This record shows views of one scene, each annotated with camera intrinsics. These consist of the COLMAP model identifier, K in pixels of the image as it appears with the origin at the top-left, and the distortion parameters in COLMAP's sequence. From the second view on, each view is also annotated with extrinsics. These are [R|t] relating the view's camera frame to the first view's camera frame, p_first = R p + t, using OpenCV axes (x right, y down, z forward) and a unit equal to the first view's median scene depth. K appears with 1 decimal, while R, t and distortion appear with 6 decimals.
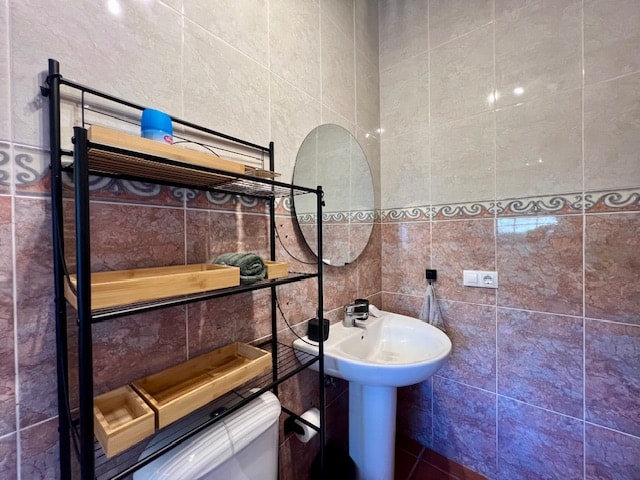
lens RADIAL K [[260.8, 0, 317.3], [0, 260.8, 240.3], [0, 0, 1]] dist [-0.003476, -0.001045]
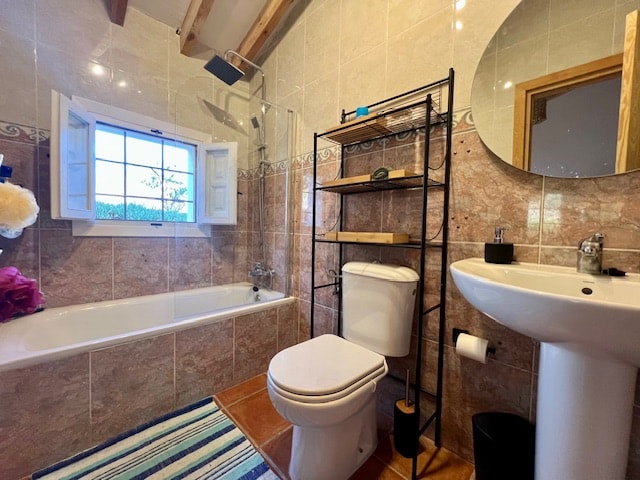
lens RADIAL K [[260.8, 0, 316.5], [0, 260.8, 238.2], [0, 0, 1]] dist [-0.003476, -0.001045]
pose [[-0.119197, 0.051836, -0.991516, 1.148686], [-0.034339, 0.997824, 0.056294, 0.337669], [0.992277, 0.040757, -0.117158, 0.650173]]
